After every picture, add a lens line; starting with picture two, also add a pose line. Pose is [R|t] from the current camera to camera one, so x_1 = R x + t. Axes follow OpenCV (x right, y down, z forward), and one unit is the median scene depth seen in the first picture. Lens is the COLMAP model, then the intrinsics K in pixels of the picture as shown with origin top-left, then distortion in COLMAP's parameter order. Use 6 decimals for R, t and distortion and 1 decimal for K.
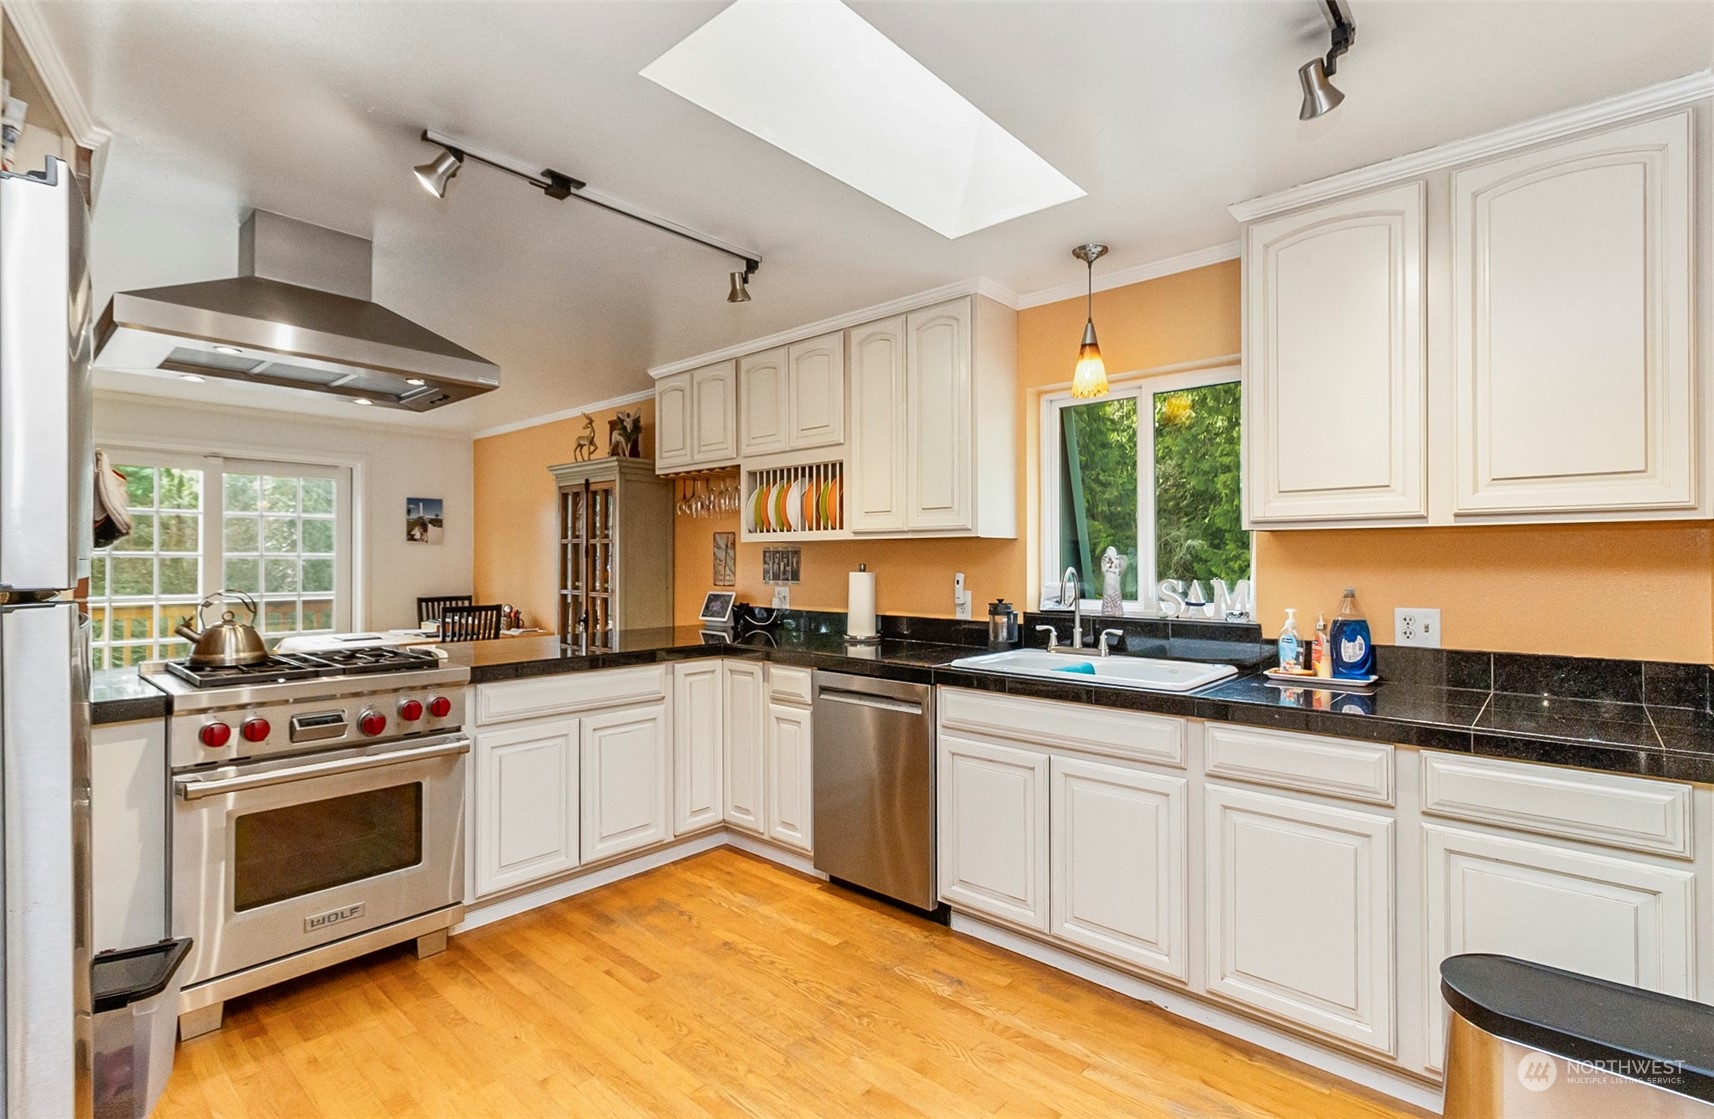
lens RADIAL K [[792.0, 0, 887.4], [0, 792.0, 557.7], [0, 0, 1]] dist [-0.002061, 0.002417]
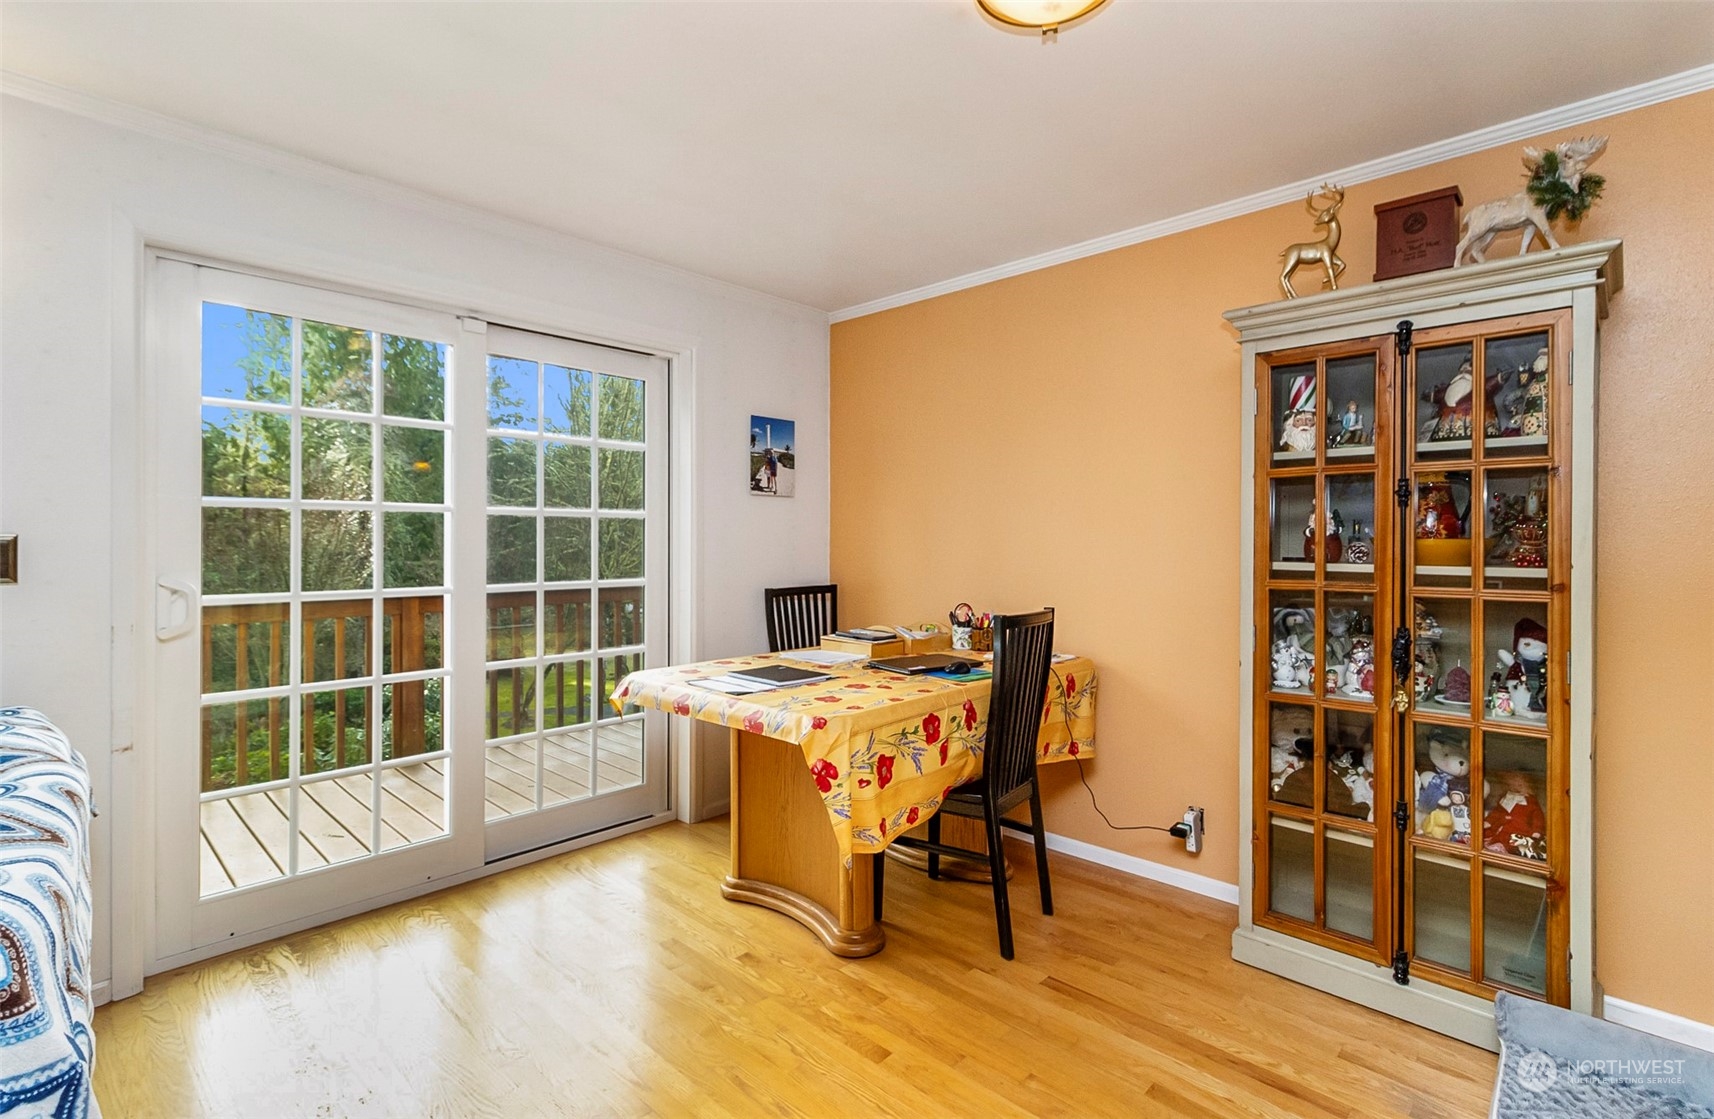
lens RADIAL K [[792.0, 0, 871.8], [0, 792.0, 544.6], [0, 0, 1]] dist [-0.002061, 0.002417]
pose [[0.999015, 0.001432, -0.044347, -1.106533], [-0.001049, 0.999962, 0.008651, 0.028540], [0.044358, -0.008596, 0.998979, 0.965762]]
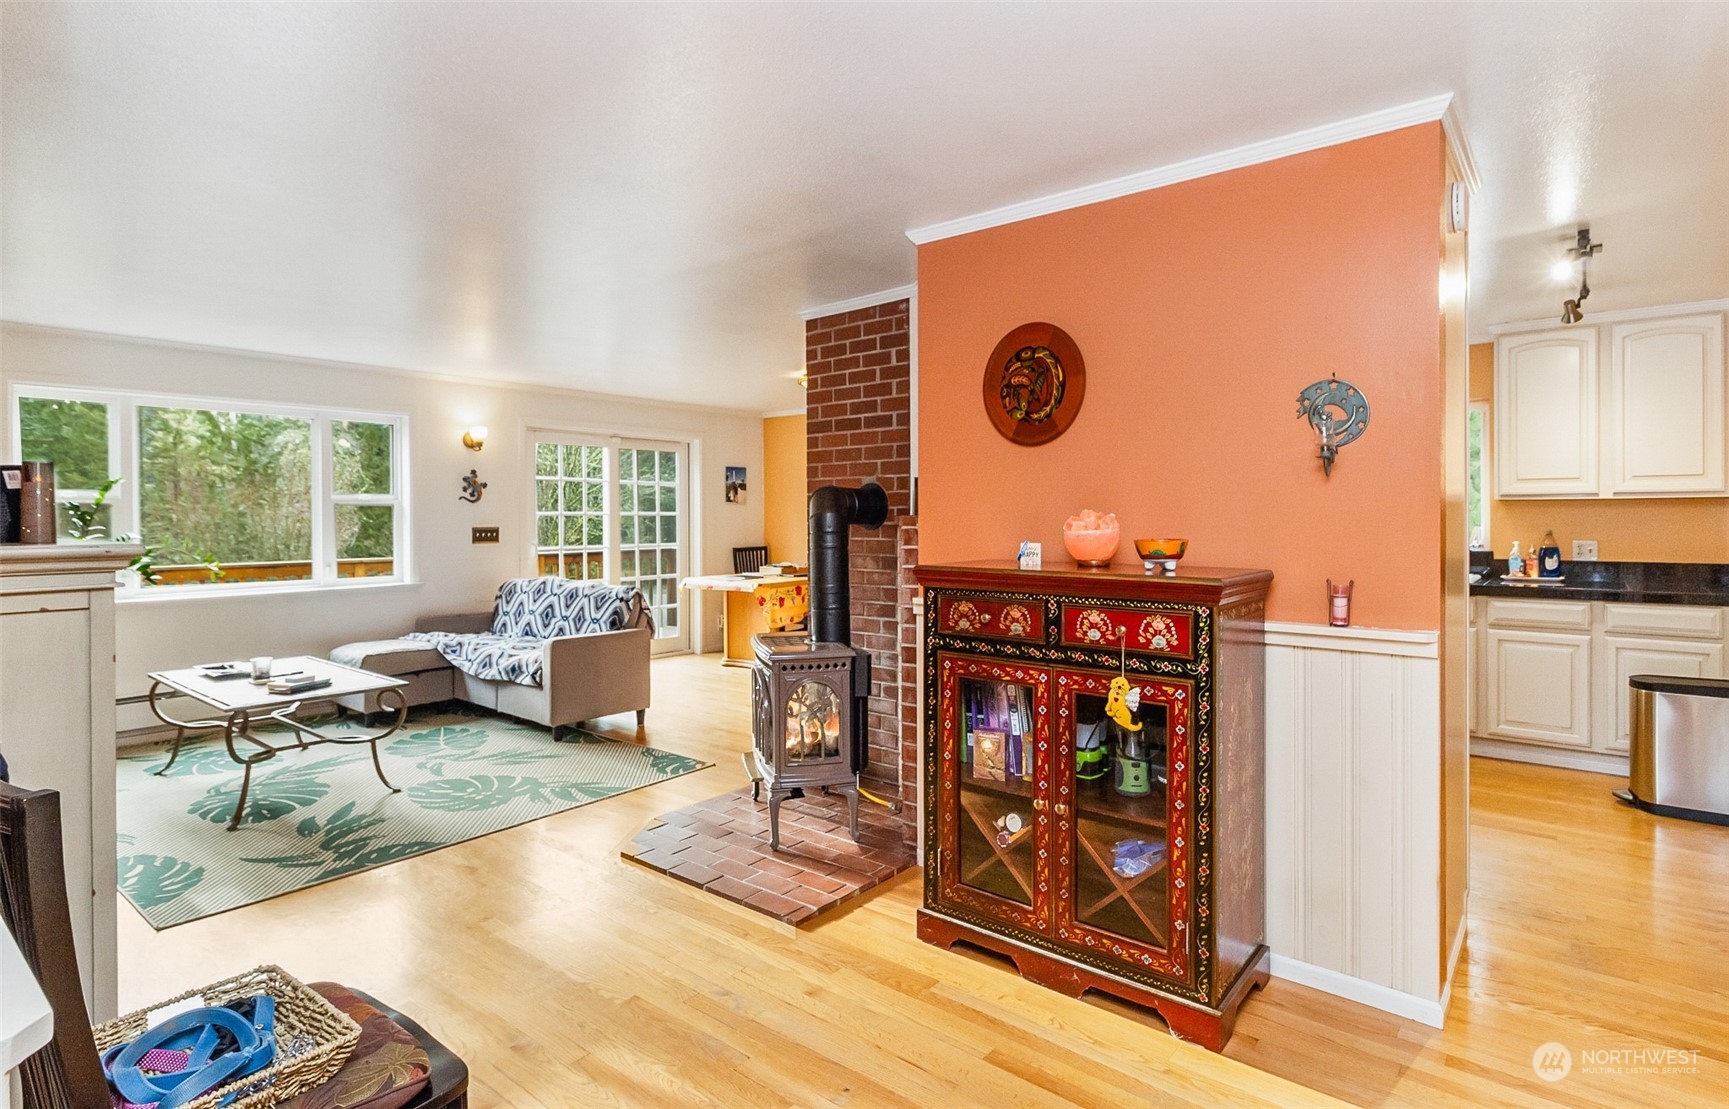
lens RADIAL K [[896.2, 0, 894.7], [0, 896.2, 522.2], [0, 0, 1]] dist [-0.001435, -0.000450]
pose [[0.998885, -0.004559, 0.046987, -0.920080], [0.004029, 0.999927, 0.011369, -0.009711], [-0.047036, -0.011167, 0.998831, -0.902857]]
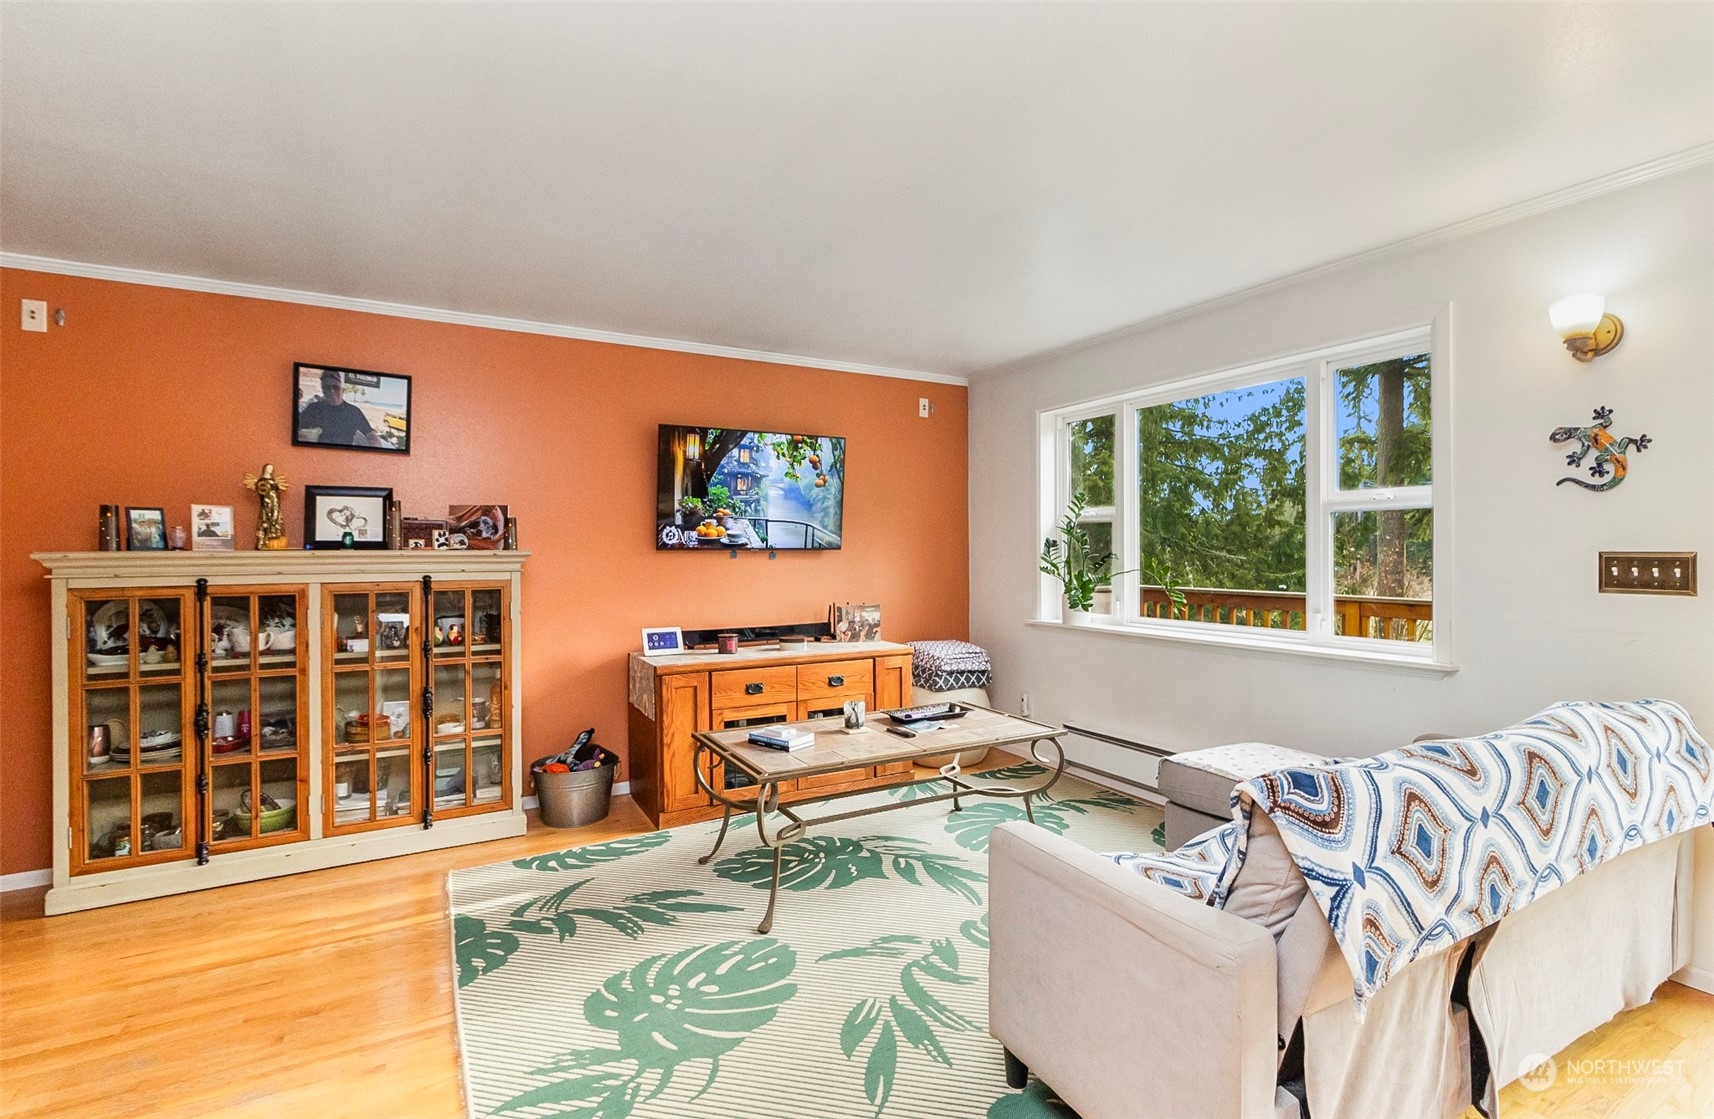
lens RADIAL K [[792.0, 0, 866.7], [0, 792.0, 550.6], [0, 0, 1]] dist [-0.002061, 0.002417]
pose [[-0.333061, 0.003970, -0.942897, -0.876411], [0.004888, 0.999985, 0.002484, 0.019525], [0.942893, -0.003781, -0.333075, 1.107838]]
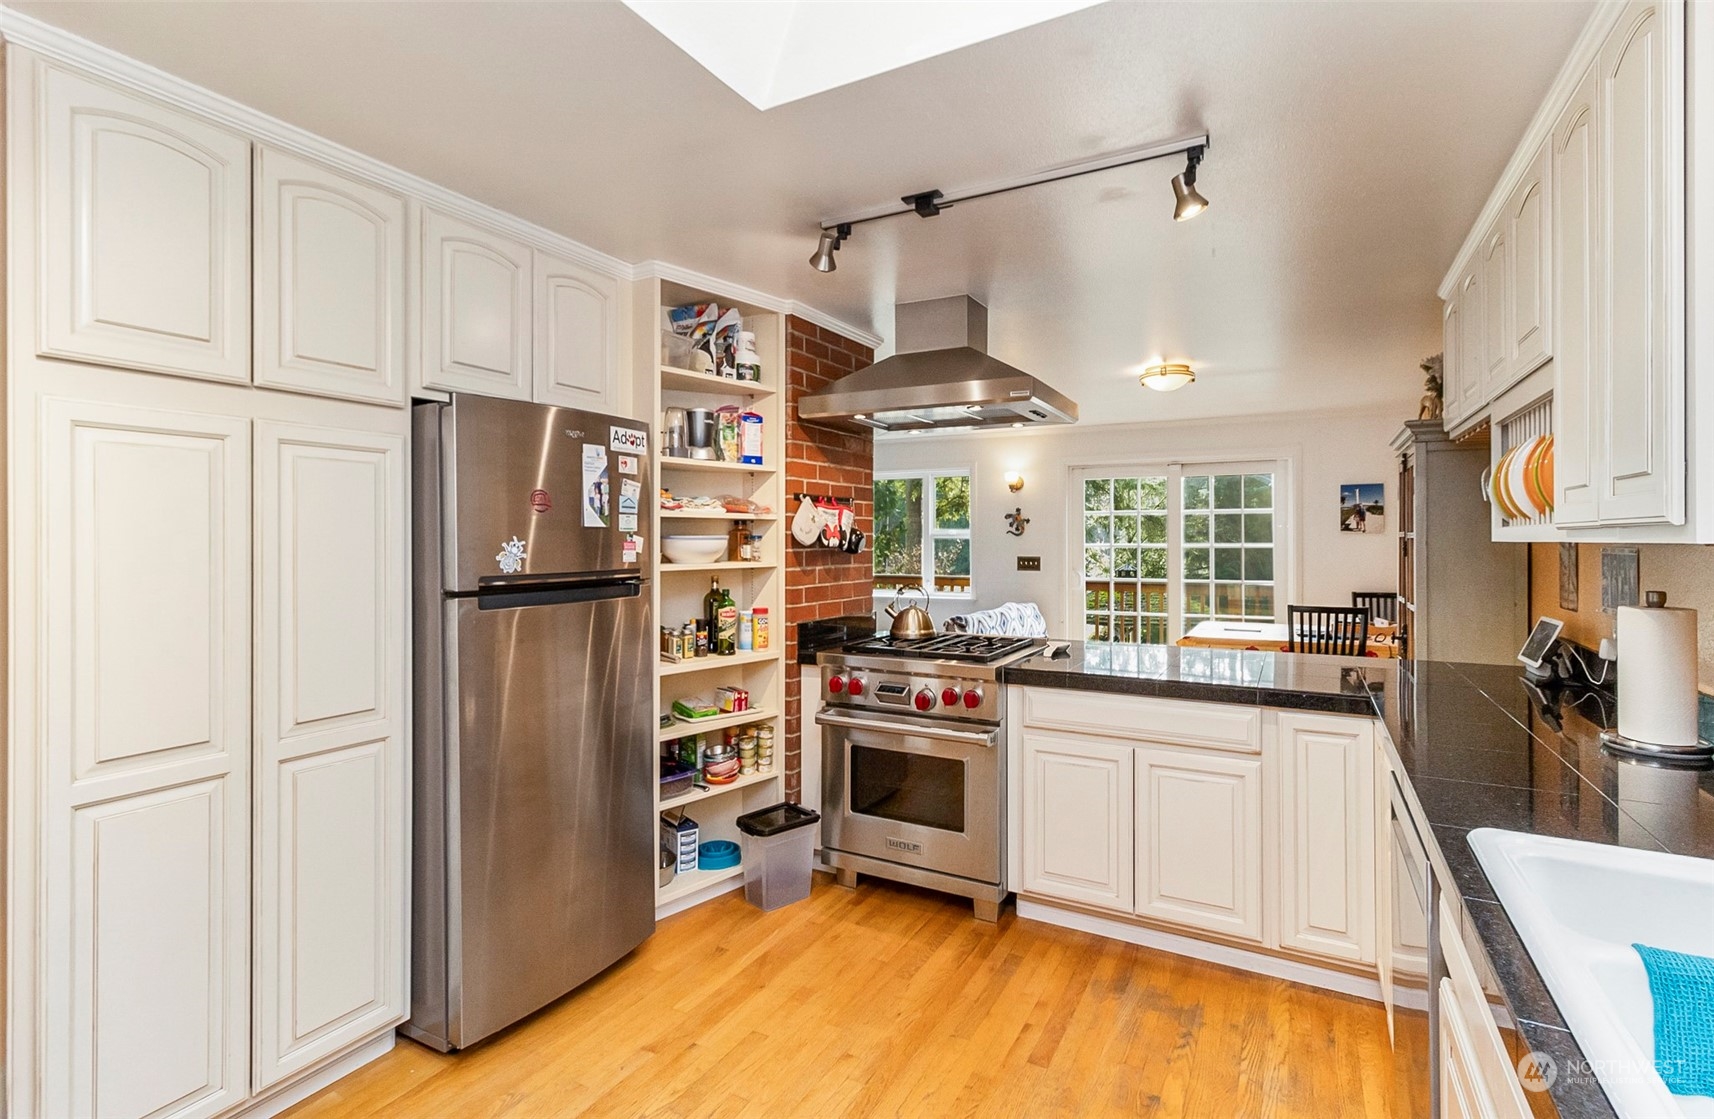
lens RADIAL K [[792.0, 0, 862.0], [0, 792.0, 542.5], [0, 0, 1]] dist [-0.002061, 0.002417]
pose [[0.199605, 0.004530, -0.979866, 0.448354], [0.004991, 0.999972, 0.005640, -0.035128], [0.979864, -0.006016, 0.199577, 0.570969]]
